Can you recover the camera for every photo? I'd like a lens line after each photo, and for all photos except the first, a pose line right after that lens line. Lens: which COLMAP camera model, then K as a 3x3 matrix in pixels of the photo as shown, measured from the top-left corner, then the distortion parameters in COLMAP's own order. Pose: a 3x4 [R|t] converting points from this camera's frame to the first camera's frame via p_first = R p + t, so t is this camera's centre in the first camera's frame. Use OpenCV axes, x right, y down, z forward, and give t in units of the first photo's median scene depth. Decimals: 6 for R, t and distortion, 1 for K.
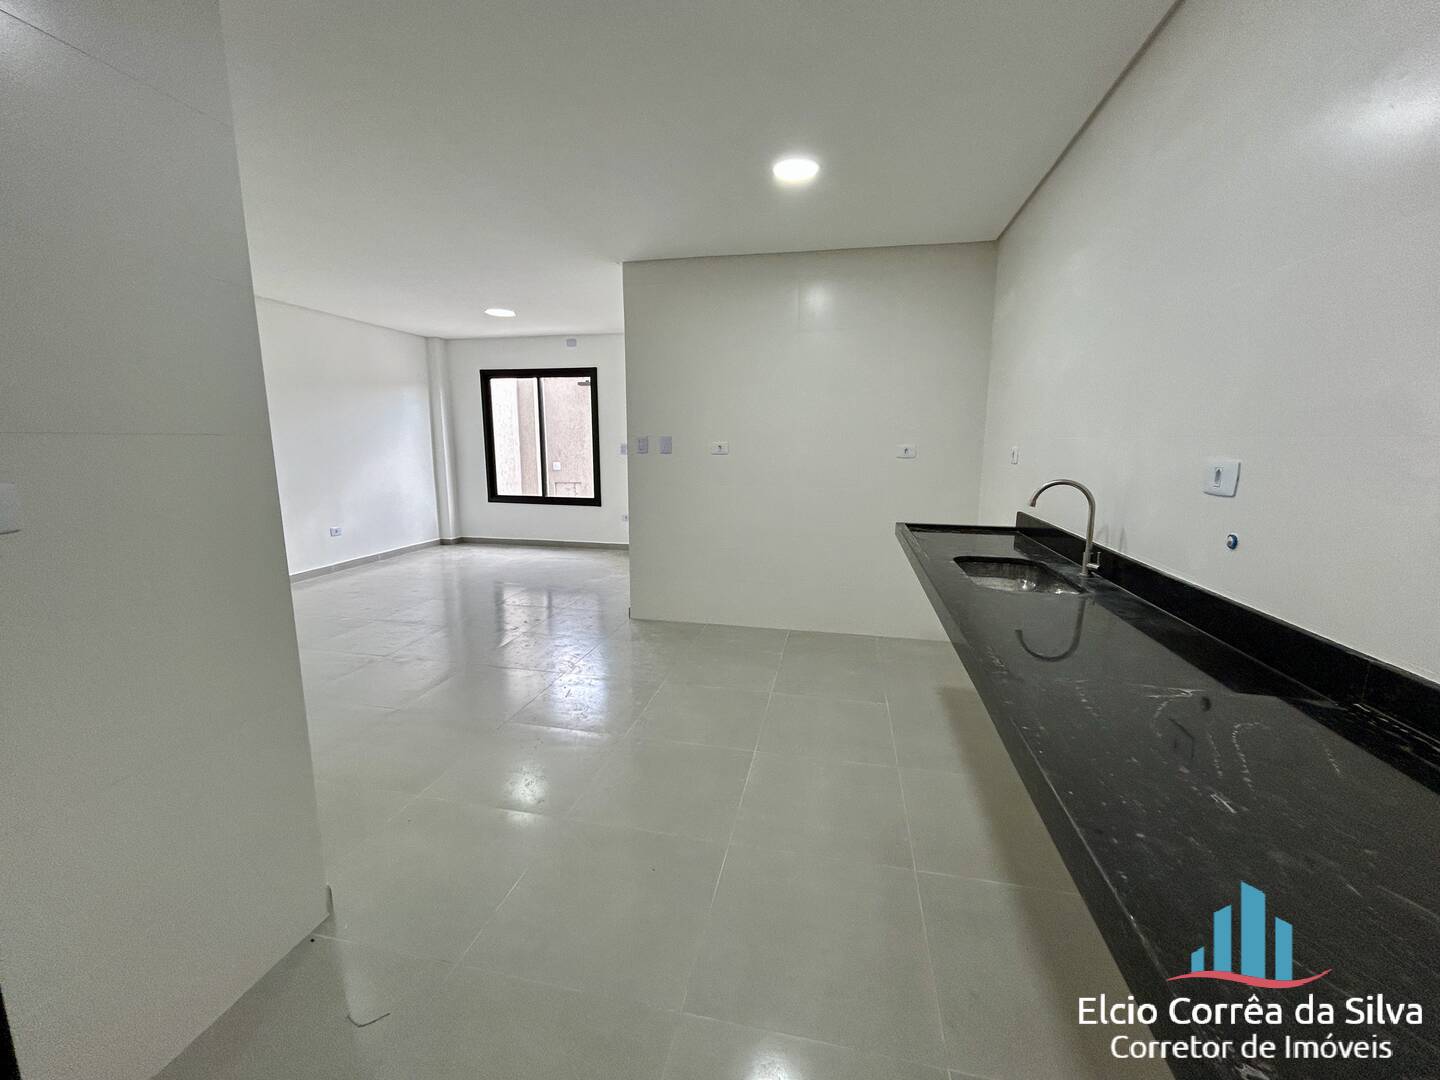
lens RADIAL K [[580.6, 0, 715.2], [0, 580.6, 541.1], [0, 0, 1]] dist [-0.001387, 0.000772]
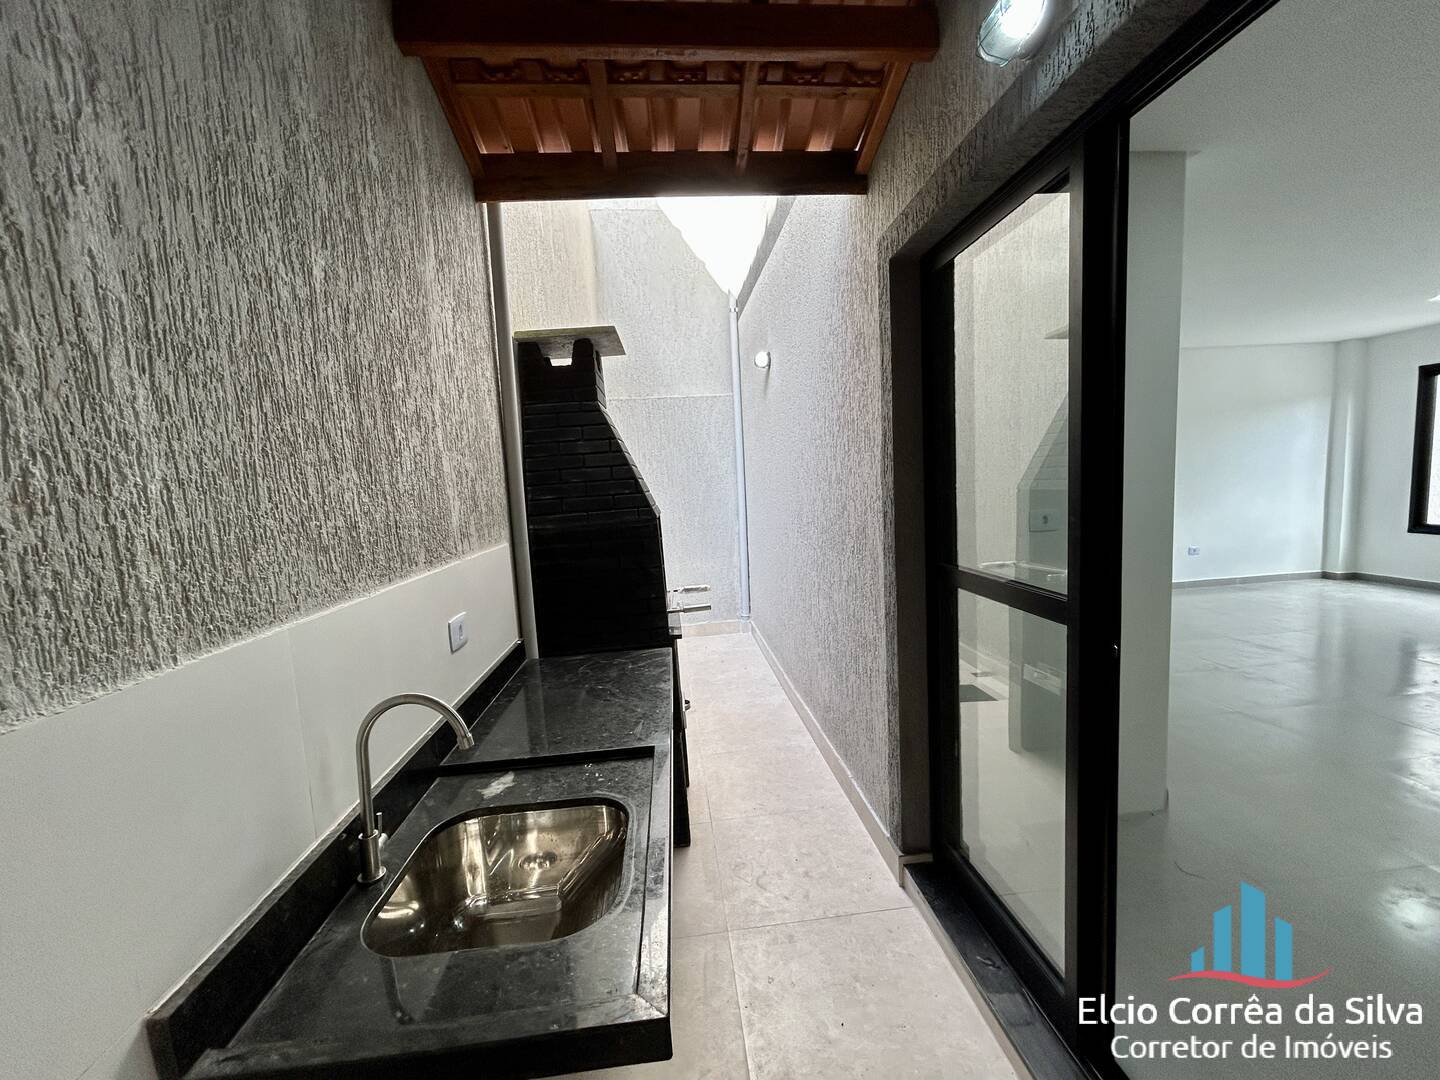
lens RADIAL K [[580.6, 0, 720.1], [0, 580.6, 540.3], [0, 0, 1]] dist [-0.001387, 0.000772]
pose [[0.306448, 0.083673, -0.948203, 0.074922], [-0.113069, 0.992276, 0.051020, 0.009733], [0.945148, 0.091578, 0.313542, -0.136270]]
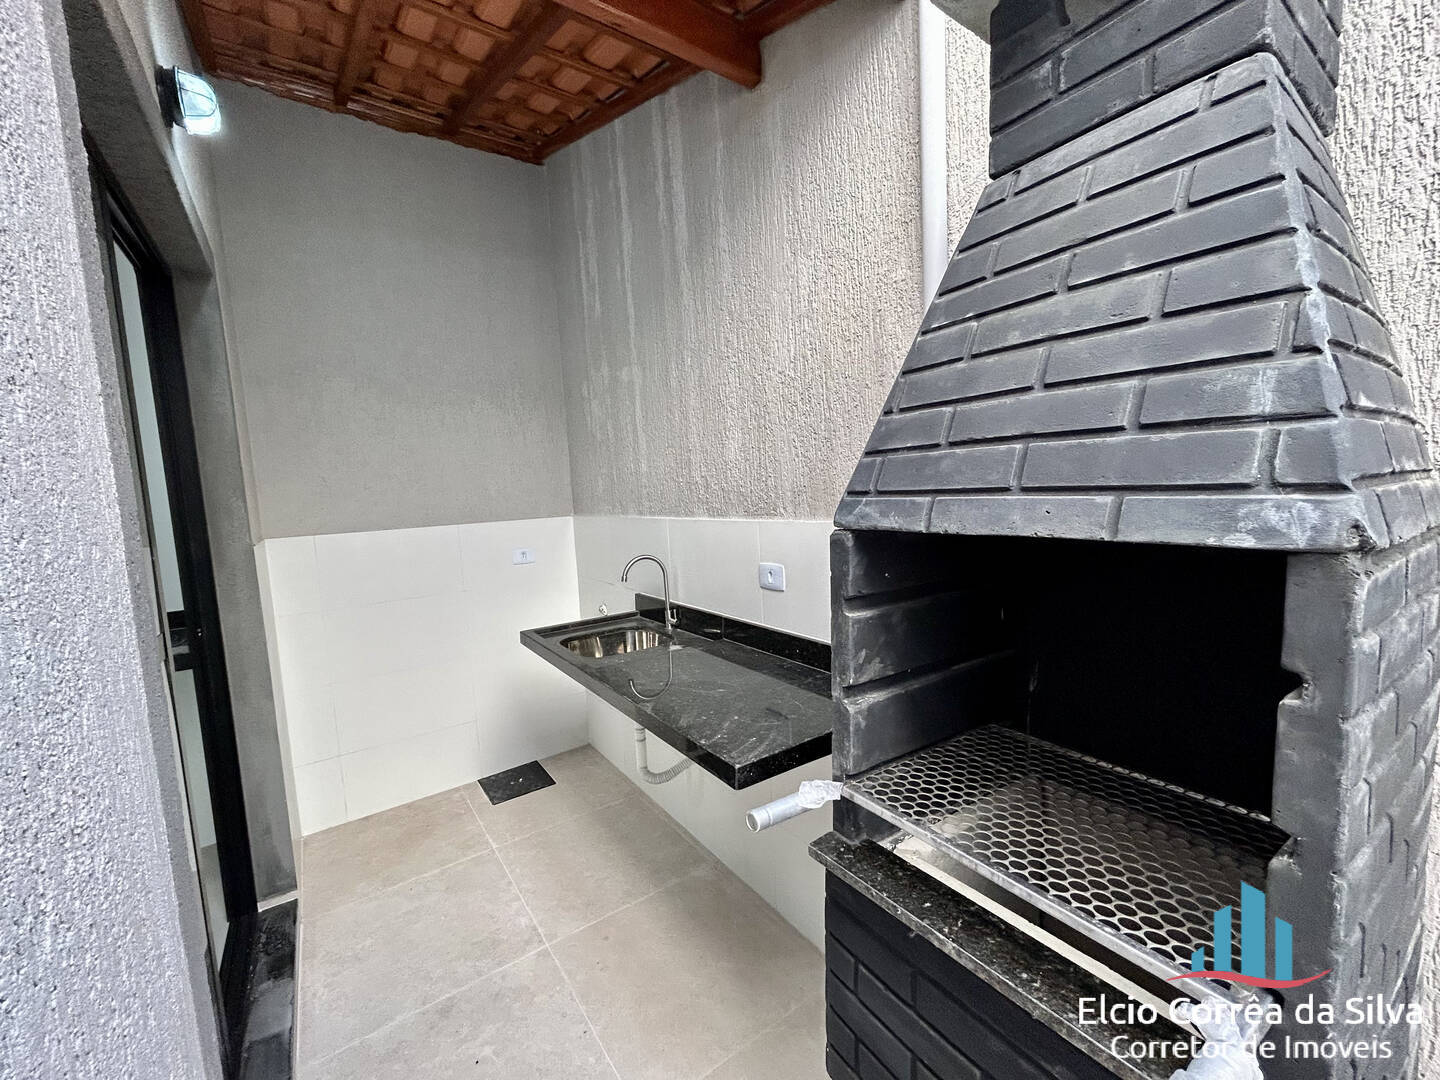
lens RADIAL K [[580.6, 0, 724.5], [0, 580.6, 544.0], [0, 0, 1]] dist [-0.001387, 0.000772]
pose [[-0.738880, -0.023709, 0.673420, -0.340556], [0.170061, 0.960469, 0.220406, -0.010522], [-0.652024, 0.277376, -0.705639, 0.046343]]
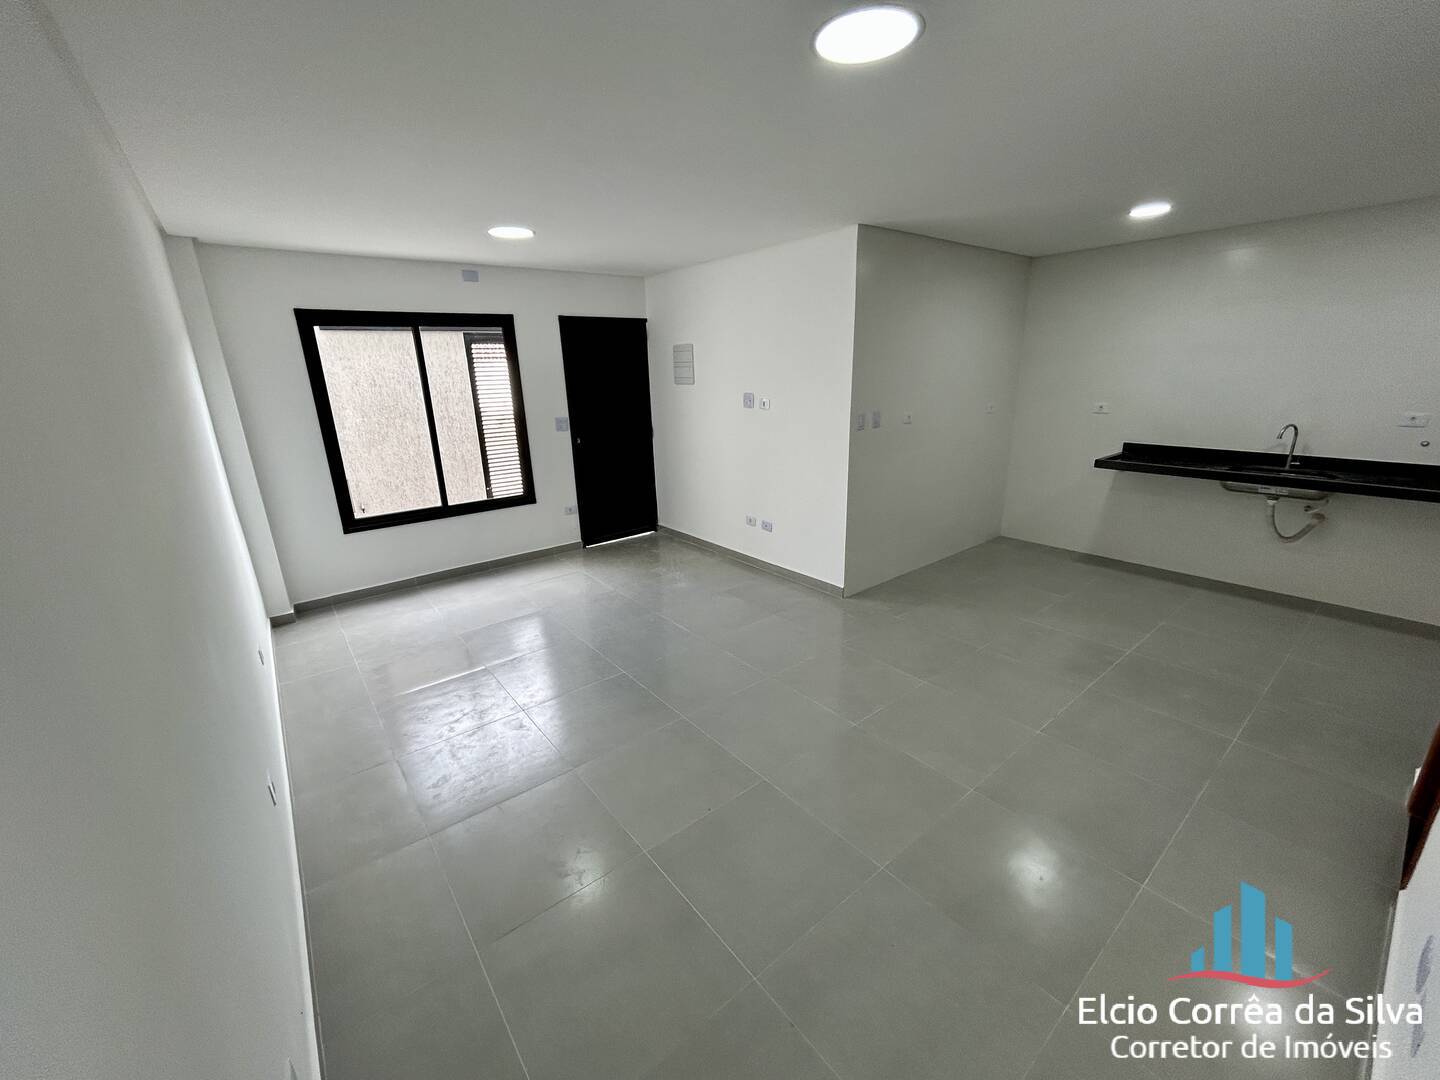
lens RADIAL K [[580.6, 0, 715.7], [0, 580.6, 540.0], [0, 0, 1]] dist [-0.001387, 0.000772]
pose [[0.632307, -0.243748, 0.735374, -0.643594], [0.164422, 0.969813, 0.180078, -0.115683], [-0.757069, 0.007047, 0.653297, 0.337046]]
